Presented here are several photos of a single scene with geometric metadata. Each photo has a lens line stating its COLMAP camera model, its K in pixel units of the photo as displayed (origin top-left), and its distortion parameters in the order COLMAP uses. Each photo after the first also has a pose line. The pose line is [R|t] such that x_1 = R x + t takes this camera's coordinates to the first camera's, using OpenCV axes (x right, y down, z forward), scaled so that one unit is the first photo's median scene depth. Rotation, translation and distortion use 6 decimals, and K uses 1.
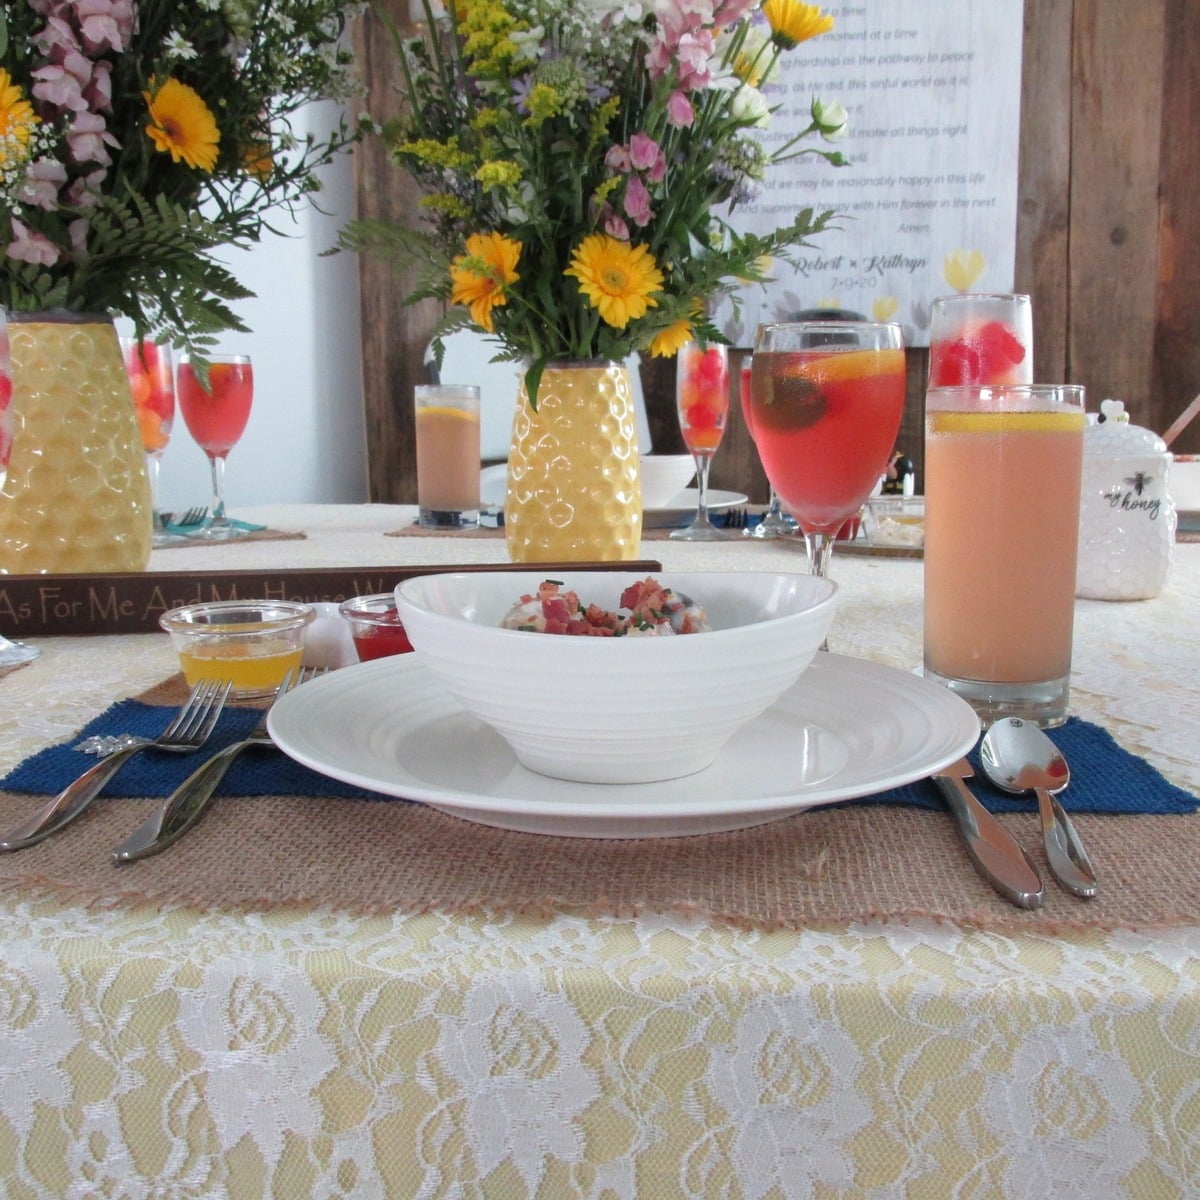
lens RADIAL K [[1313.9, 0, 601.2], [0, 1313.9, 600.6], [0, 0, 1]] dist [0.023406, 0.000000]
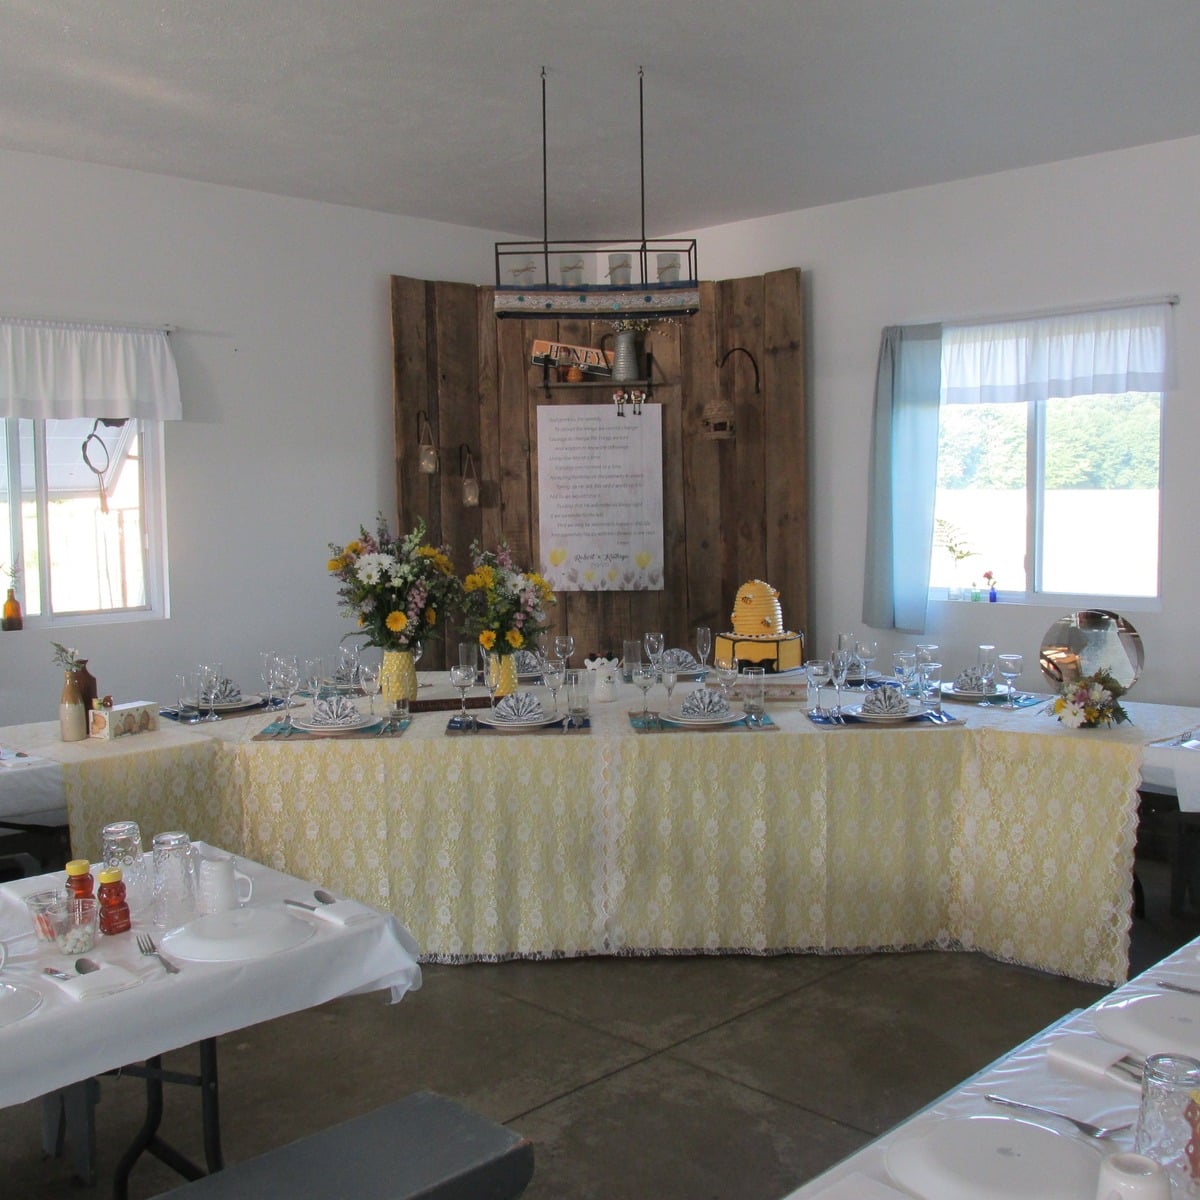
lens RADIAL K [[1313.9, 0, 600.3], [0, 1313.9, 601.4], [0, 0, 1]] dist [0.023406, 0.000000]
pose [[0.993681, -0.021098, 0.110243, -0.075897], [0.027554, 0.997973, -0.057367, -0.035794], [-0.108809, 0.060043, 0.992248, -1.417526]]
